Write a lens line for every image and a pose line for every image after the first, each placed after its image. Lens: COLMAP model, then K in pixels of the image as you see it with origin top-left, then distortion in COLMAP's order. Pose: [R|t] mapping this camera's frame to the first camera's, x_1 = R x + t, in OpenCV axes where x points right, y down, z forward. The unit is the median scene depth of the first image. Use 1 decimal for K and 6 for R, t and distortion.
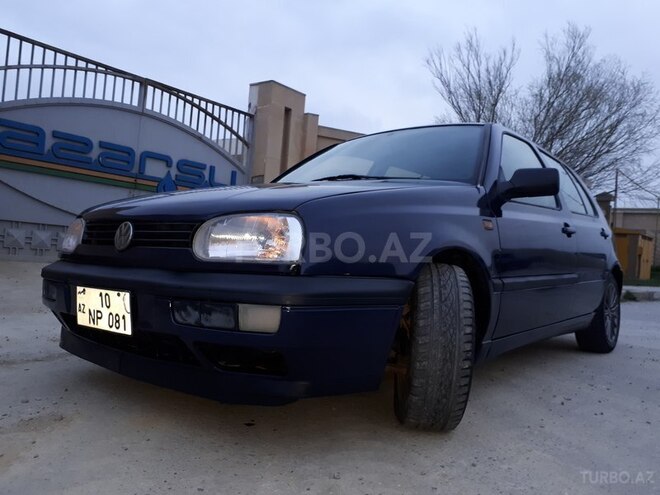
lens RADIAL K [[573.4, 0, 383.3], [0, 573.4, 248.6], [0, 0, 1]] dist [-0.045655, 0.003048]
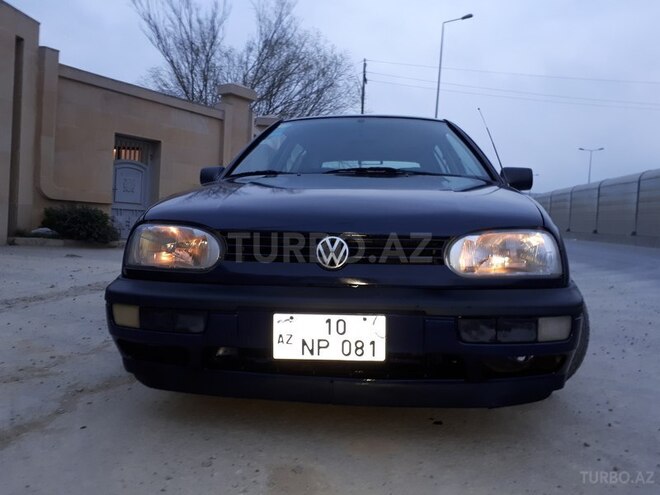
lens RADIAL K [[537.3, 0, 341.7], [0, 537.3, 245.7], [0, 0, 1]] dist [-0.006035, 0.007662]
pose [[0.825511, -0.055507, 0.561649, -0.927170], [-0.004342, 0.994498, 0.104666, -0.120968], [-0.564369, -0.088841, 0.820728, 0.307167]]
